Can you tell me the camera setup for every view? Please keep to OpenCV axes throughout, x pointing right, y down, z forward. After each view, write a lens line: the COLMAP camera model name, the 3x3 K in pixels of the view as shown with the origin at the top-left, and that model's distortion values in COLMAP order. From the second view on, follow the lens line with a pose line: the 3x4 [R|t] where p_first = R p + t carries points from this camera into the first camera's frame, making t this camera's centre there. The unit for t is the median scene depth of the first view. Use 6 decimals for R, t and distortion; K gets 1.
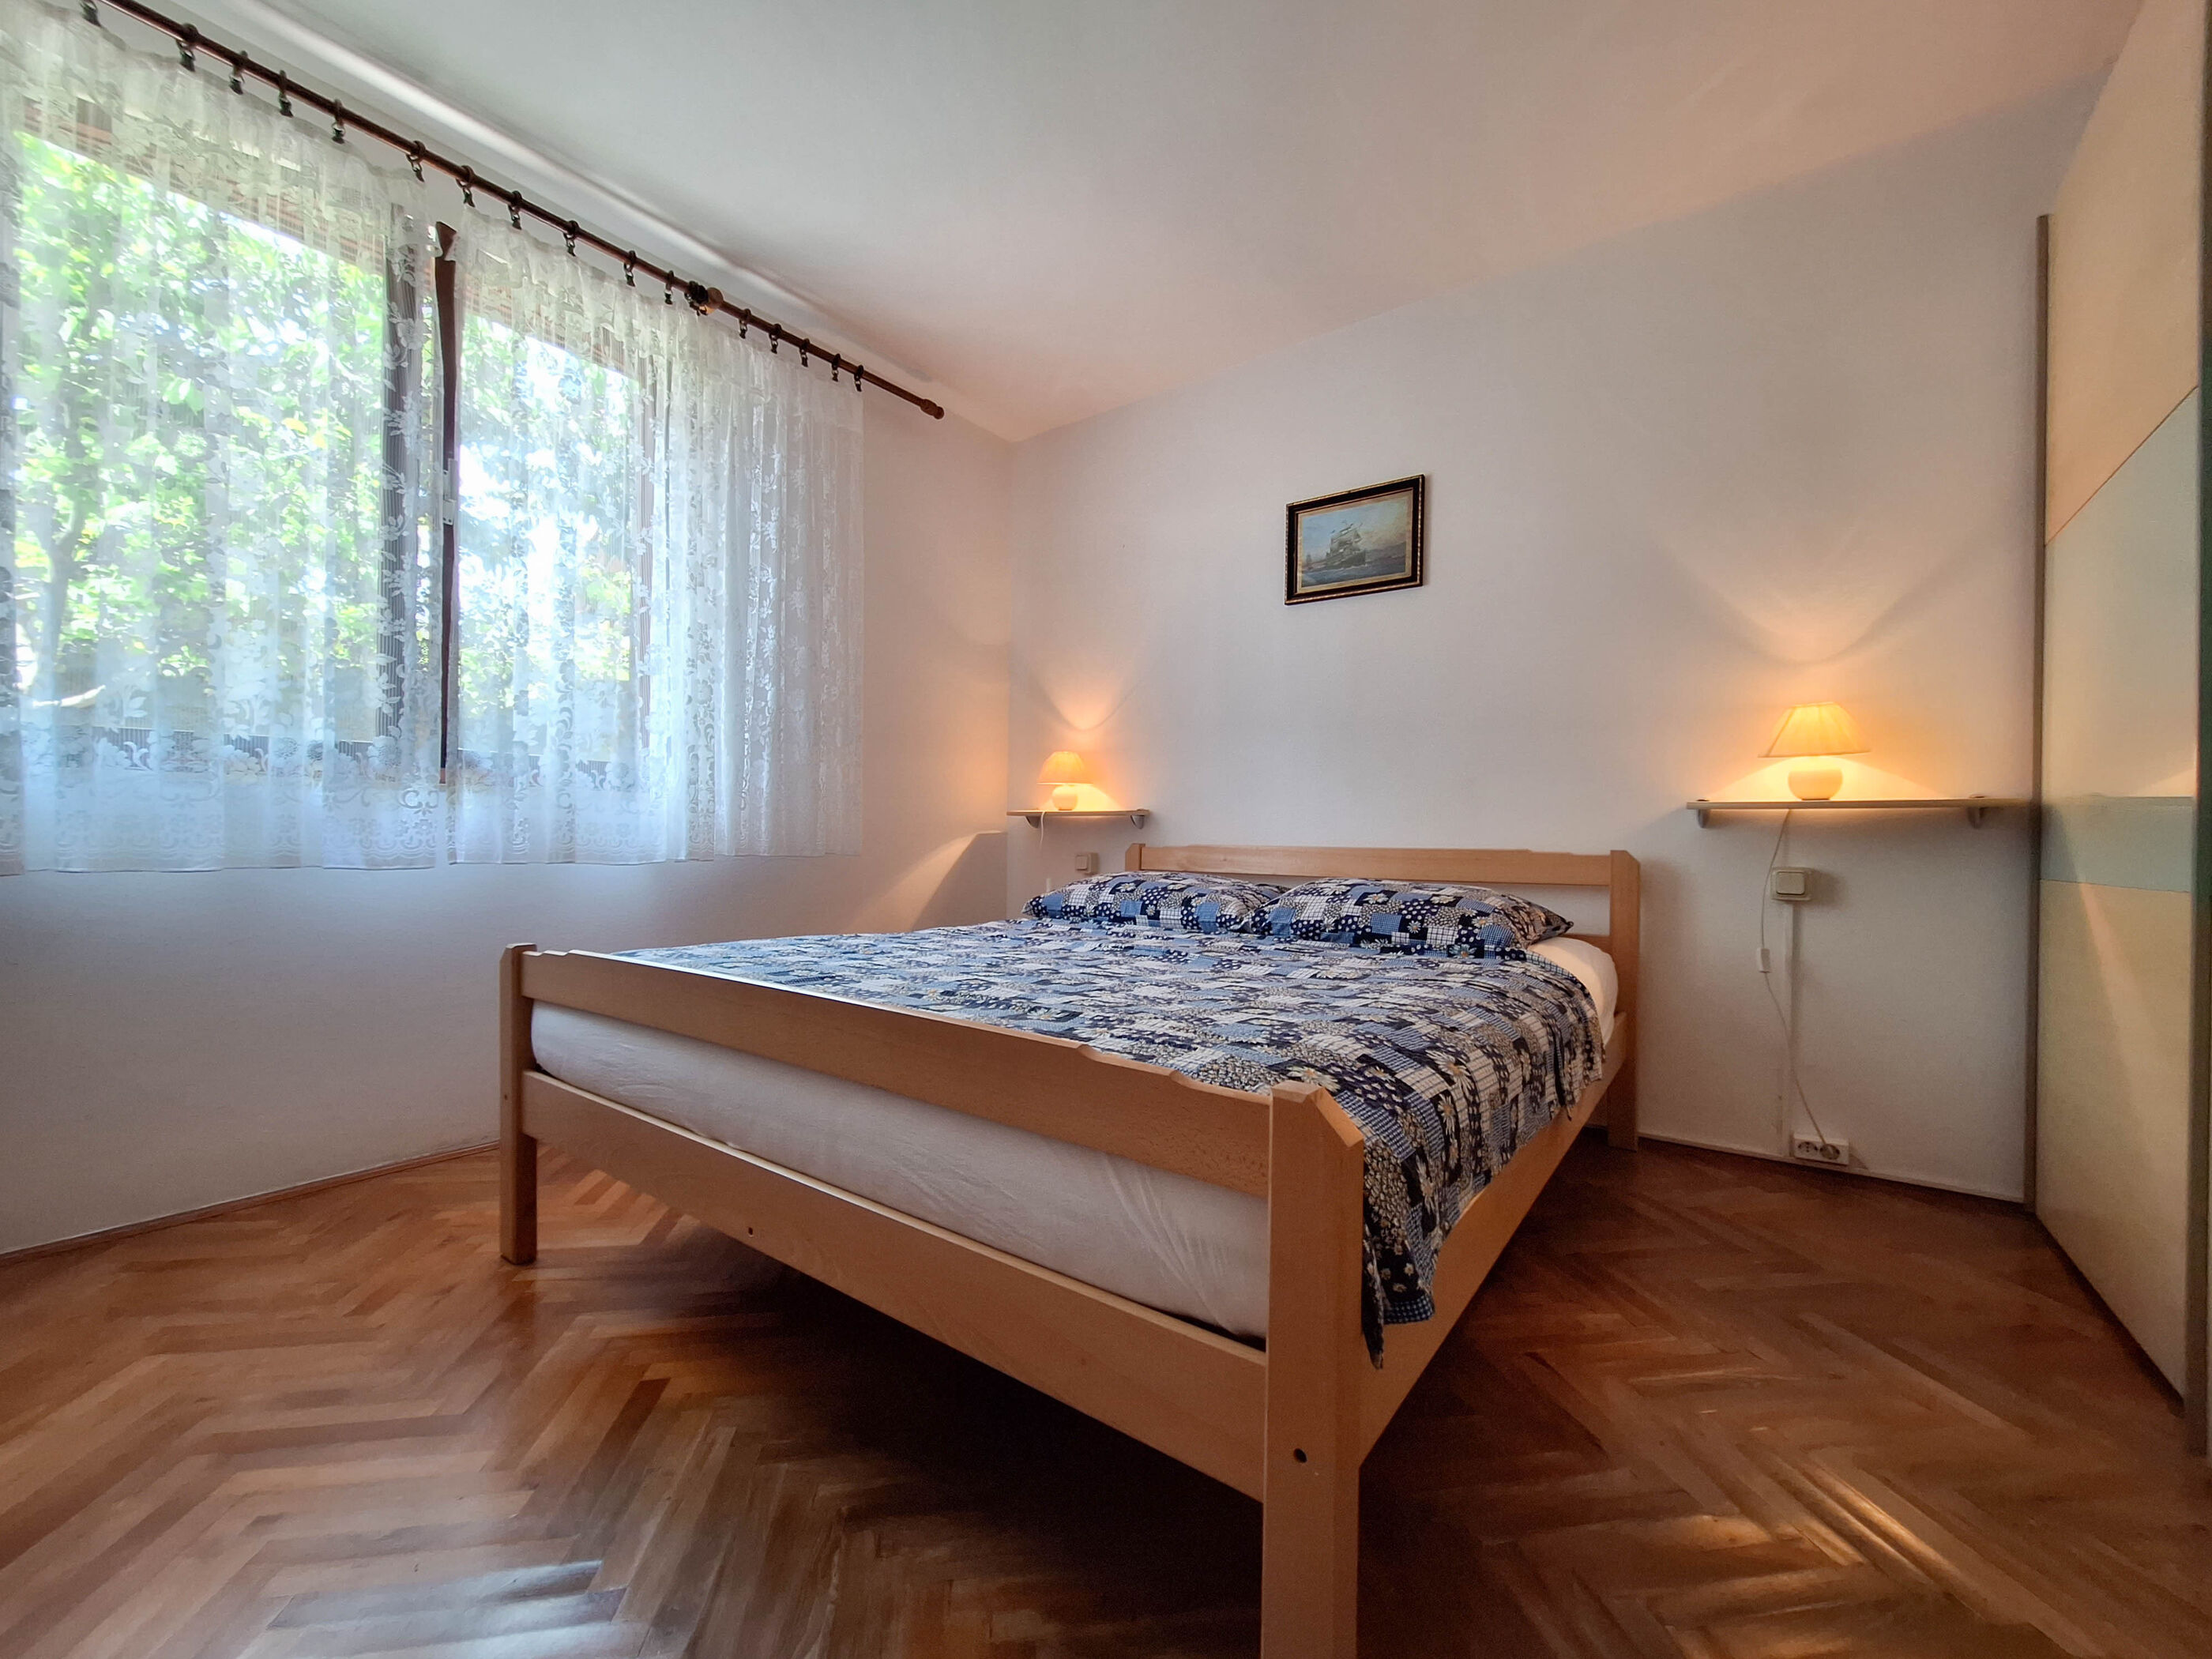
lens RADIAL K [[851.7, 0, 1204.0], [0, 851.7, 842.5], [0, 0, 1]] dist [-0.006123, 0.001010]
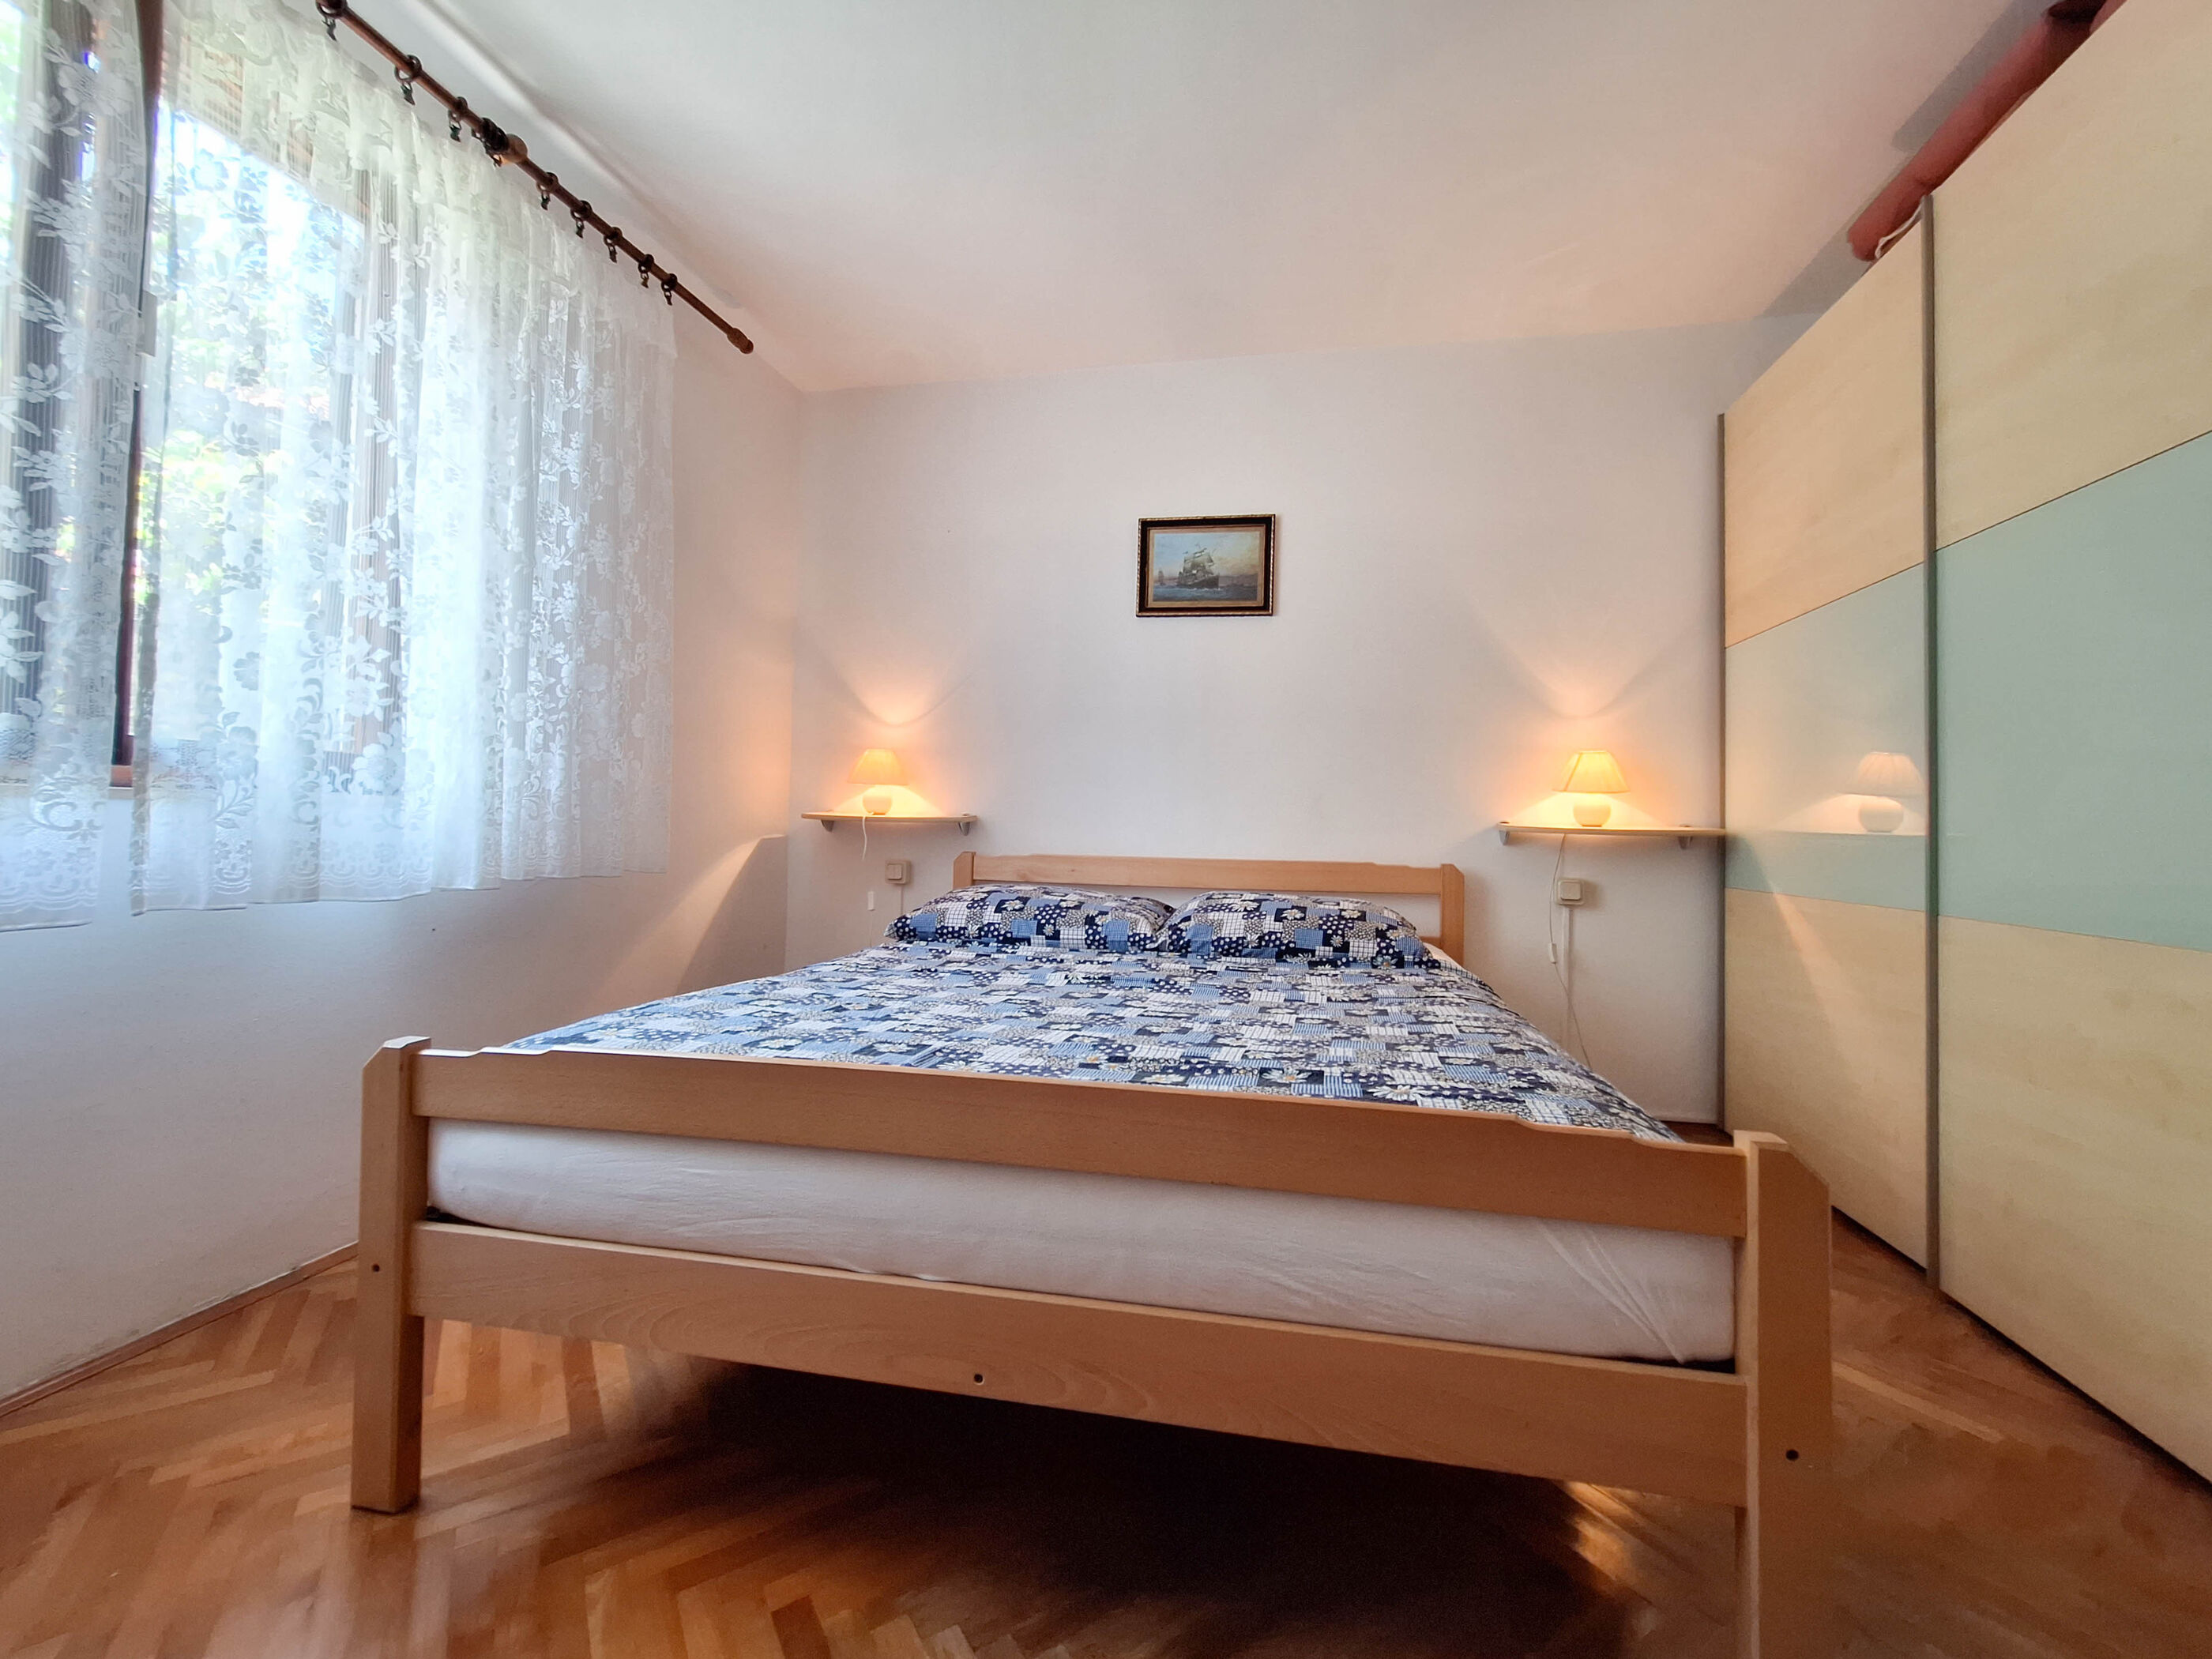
lens RADIAL K [[851.7, 0, 1174.5], [0, 851.7, 811.6], [0, 0, 1]] dist [-0.006123, 0.001010]
pose [[0.916943, 0.016092, 0.398694, -0.337480], [-0.010435, 0.999812, -0.016355, -0.041370], [-0.398882, 0.010837, 0.916938, 0.074370]]
